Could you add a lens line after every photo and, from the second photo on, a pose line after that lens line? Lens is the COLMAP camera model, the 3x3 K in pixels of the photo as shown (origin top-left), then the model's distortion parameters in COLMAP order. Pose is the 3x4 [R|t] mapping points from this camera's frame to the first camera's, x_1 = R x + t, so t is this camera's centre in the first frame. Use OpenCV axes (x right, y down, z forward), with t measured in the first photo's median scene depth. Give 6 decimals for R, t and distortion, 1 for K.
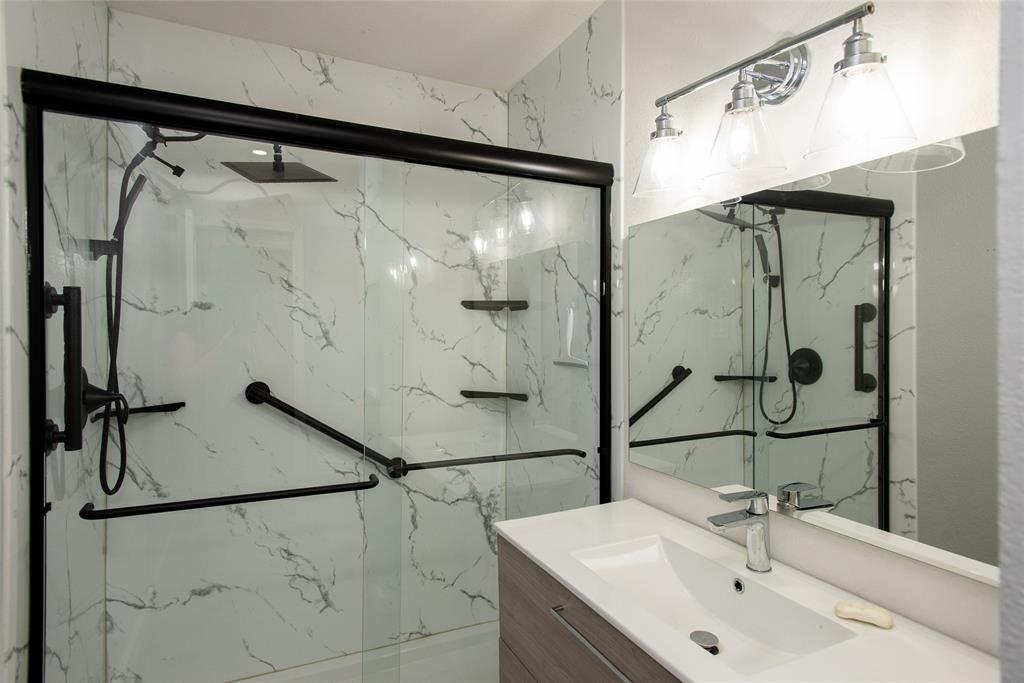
lens RADIAL K [[574.9, 0, 512.6], [0, 574.9, 339.9], [0, 0, 1]] dist [0.025061, 0.000033]
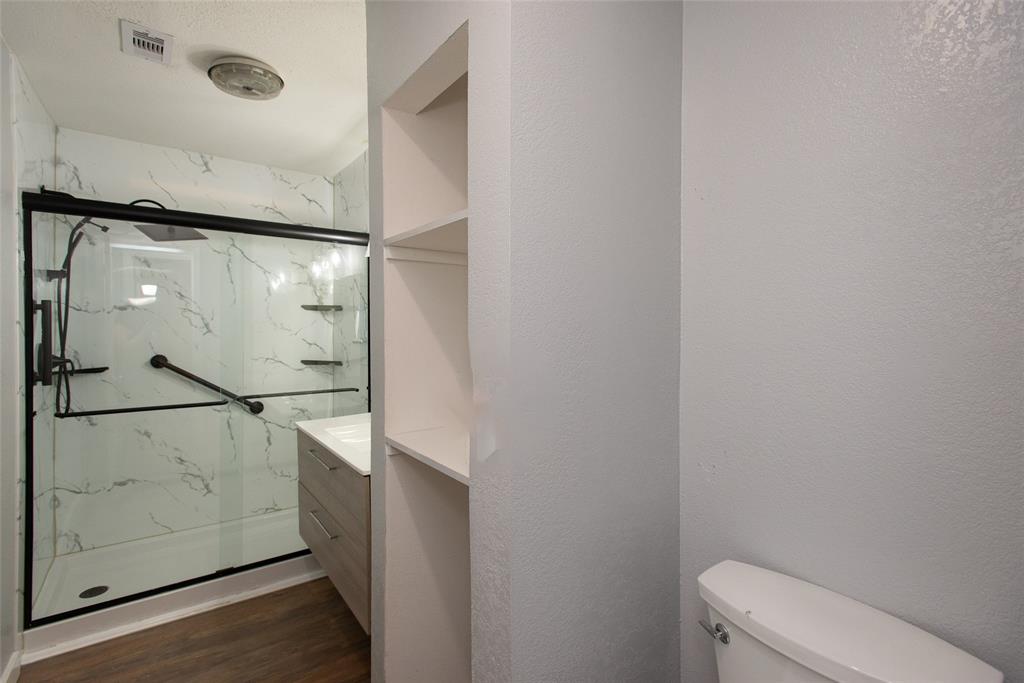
lens RADIAL K [[485.5, 0, 515.8], [0, 485.5, 331.6], [0, 0, 1]] dist [0.018730, -0.005169]
pose [[0.980109, -0.001452, 0.198455, 0.285961], [0.001352, 0.999999, 0.000638, 0.008807], [-0.198455, -0.000357, 0.980110, -0.583461]]
